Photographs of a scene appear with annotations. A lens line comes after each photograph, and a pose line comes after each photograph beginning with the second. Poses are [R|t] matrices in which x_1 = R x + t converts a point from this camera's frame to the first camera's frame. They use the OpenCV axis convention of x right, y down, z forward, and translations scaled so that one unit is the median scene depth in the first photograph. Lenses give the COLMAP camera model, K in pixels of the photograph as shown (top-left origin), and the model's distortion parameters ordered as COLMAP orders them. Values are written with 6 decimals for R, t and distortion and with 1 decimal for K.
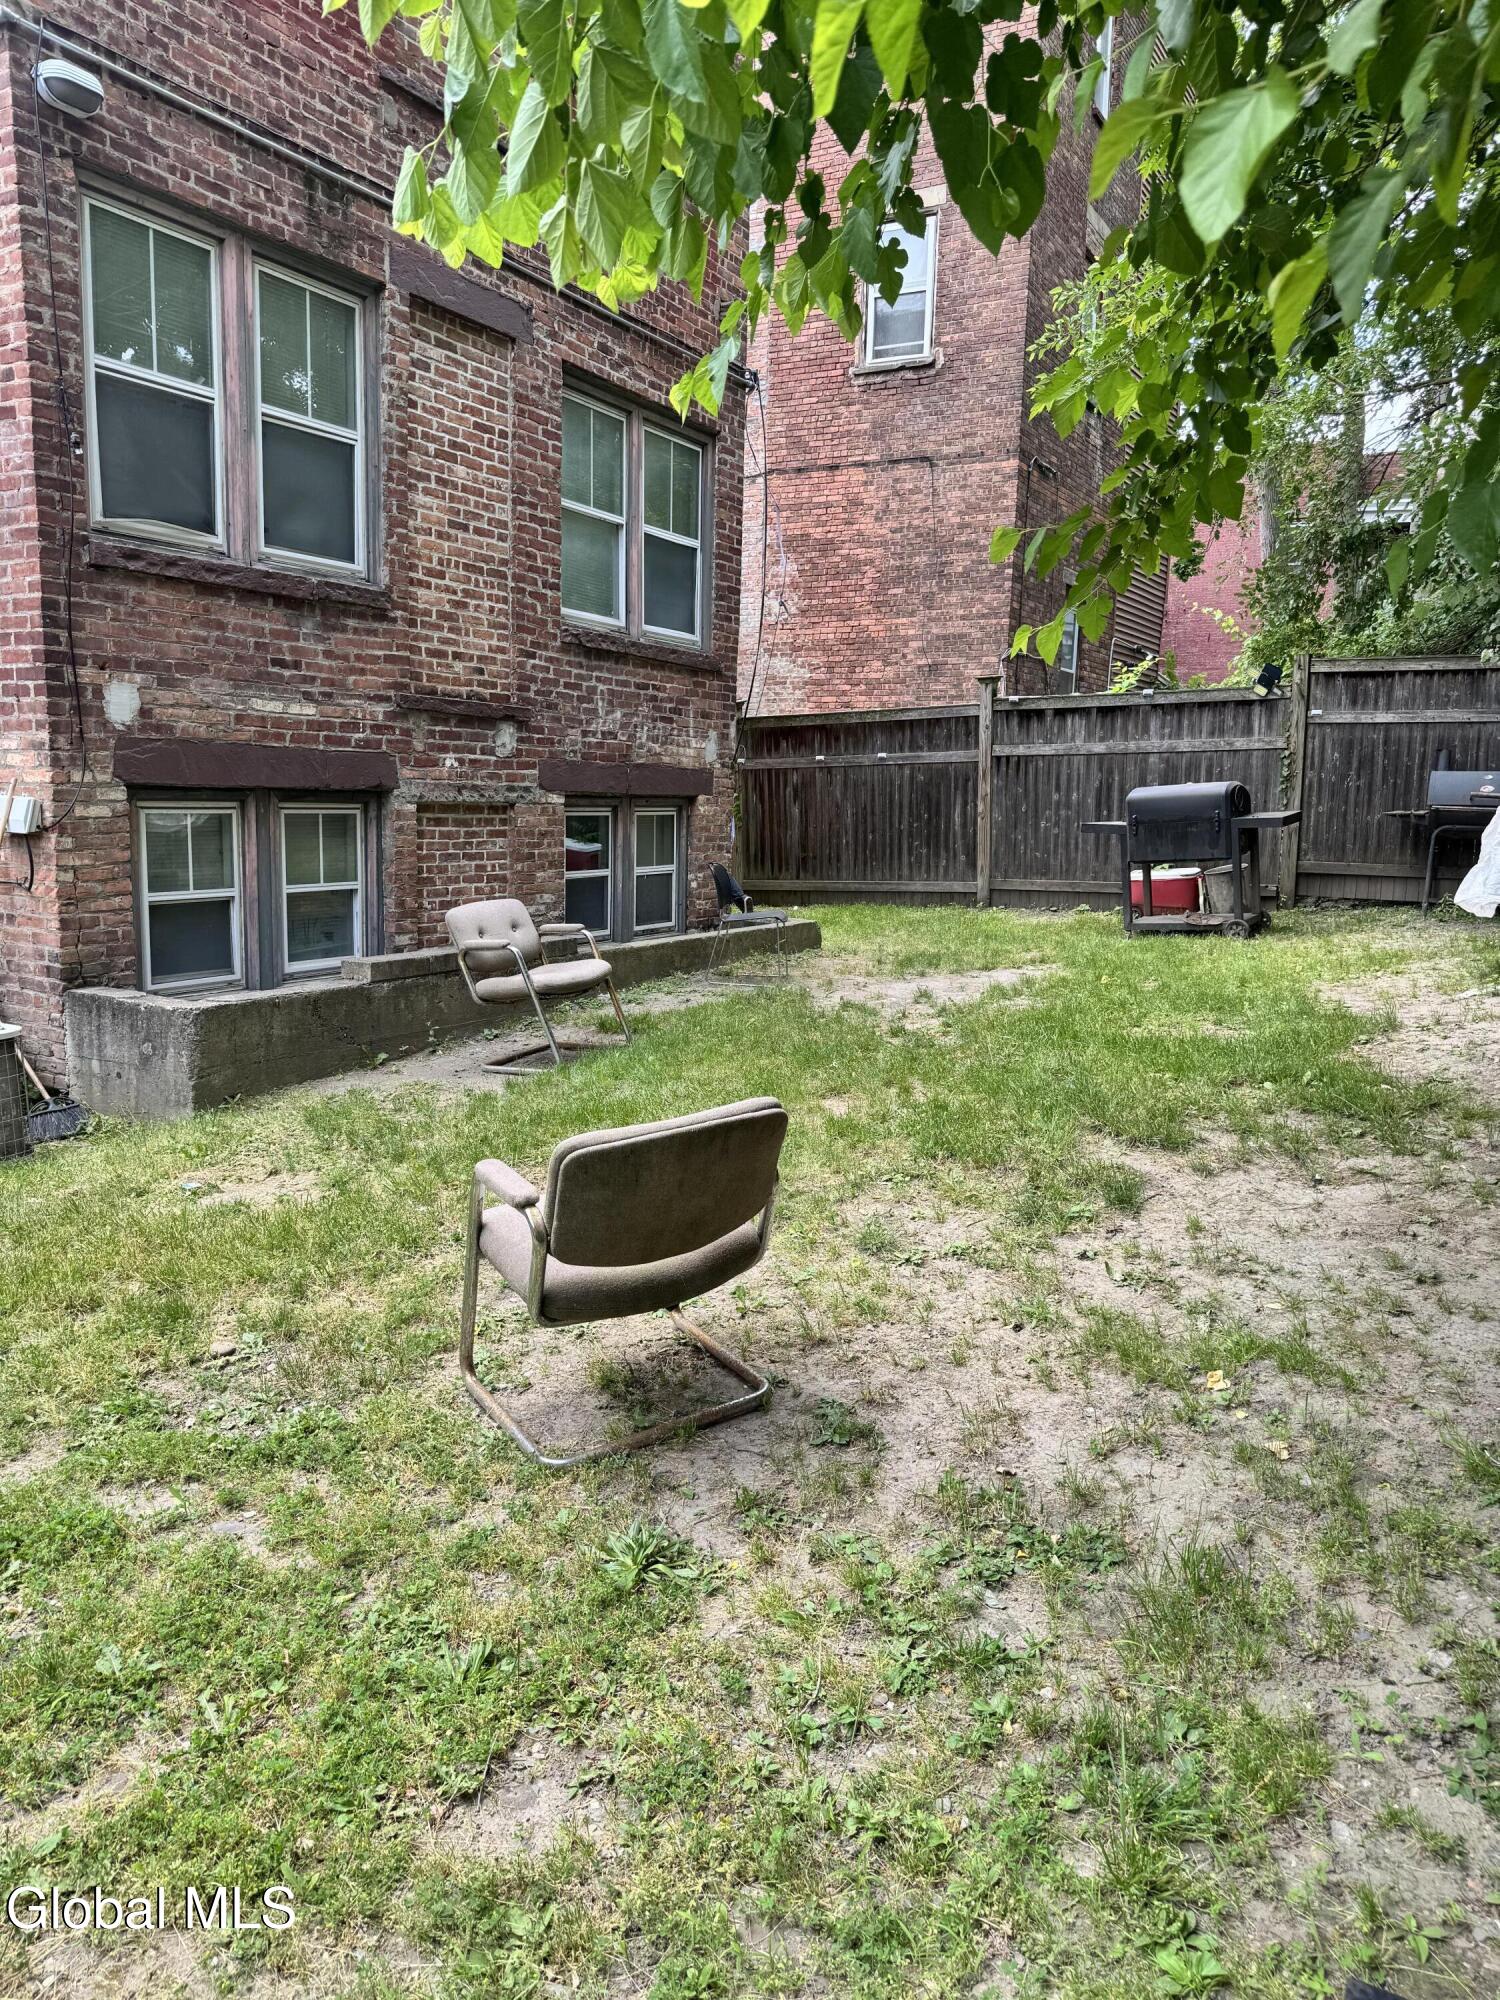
lens RADIAL K [[1419.5, 0, 730.9], [0, 1419.5, 1023.4], [0, 0, 1]] dist [0.059468, -0.069959]
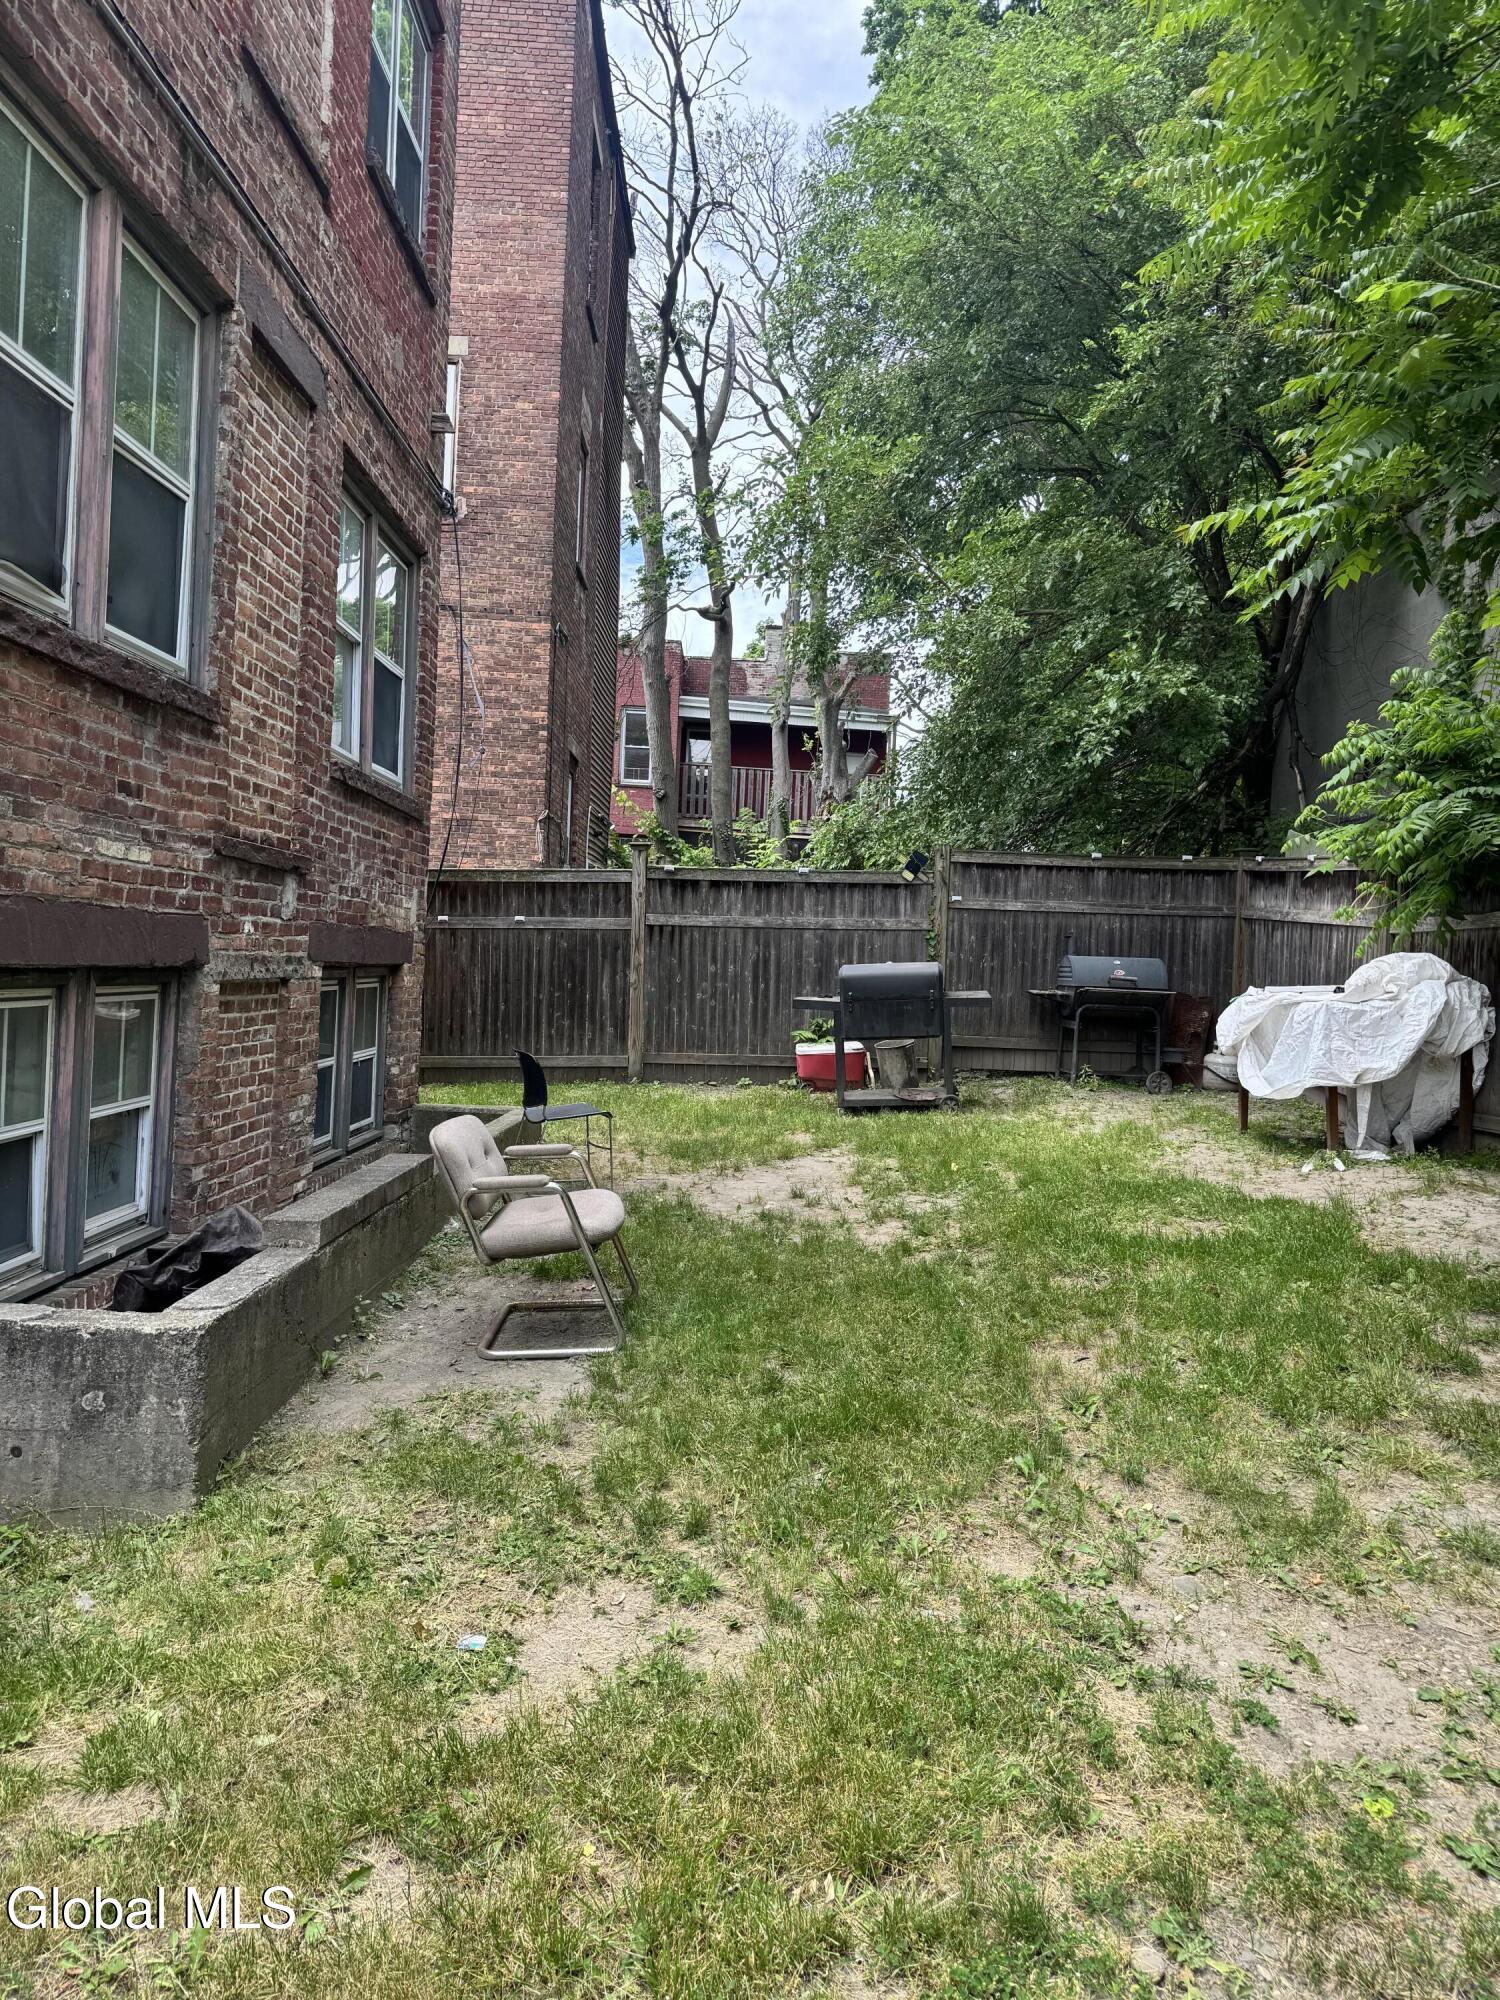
lens RADIAL K [[1419.5, 0, 735.5], [0, 1419.5, 1010.9], [0, 0, 1]] dist [0.059468, -0.069959]
pose [[0.852339, -0.002868, 0.522982, -0.386963], [0.059426, 0.994040, -0.091400, -0.059325], [-0.519603, 0.108983, 0.847429, 0.252104]]
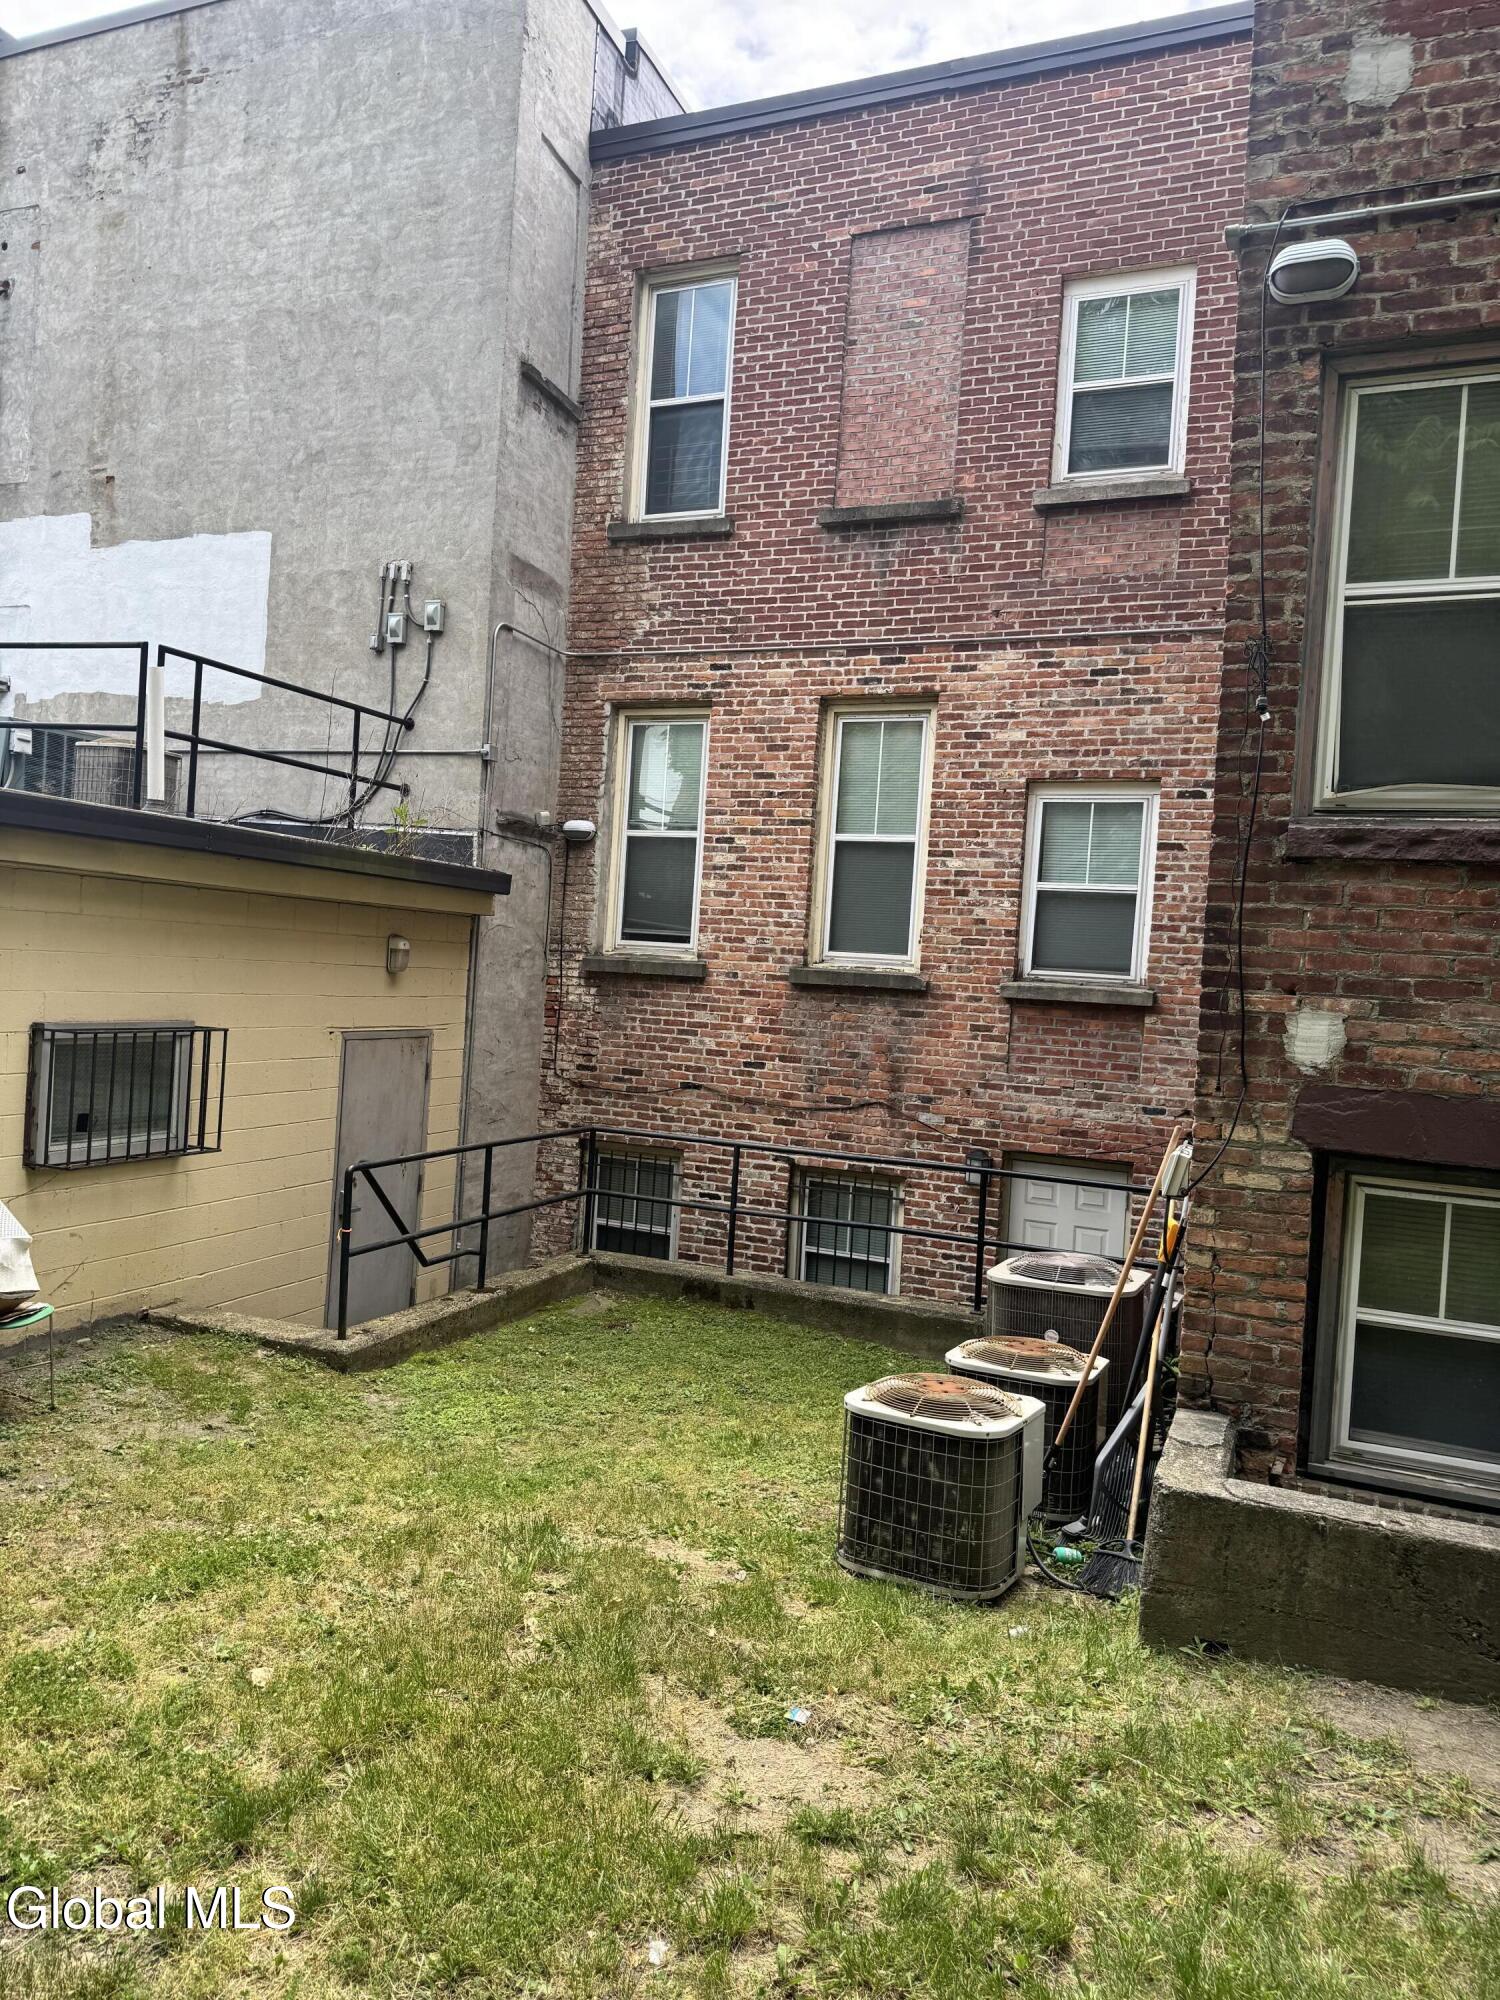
lens RADIAL K [[1419.5, 0, 719.1], [0, 1419.5, 999.7], [0, 0, 1]] dist [0.059468, -0.069959]
pose [[0.128151, 0.003681, -0.991748, 0.205589], [-0.213906, 0.976559, -0.024016, -0.132405], [0.968412, 0.215218, 0.125934, 0.505812]]
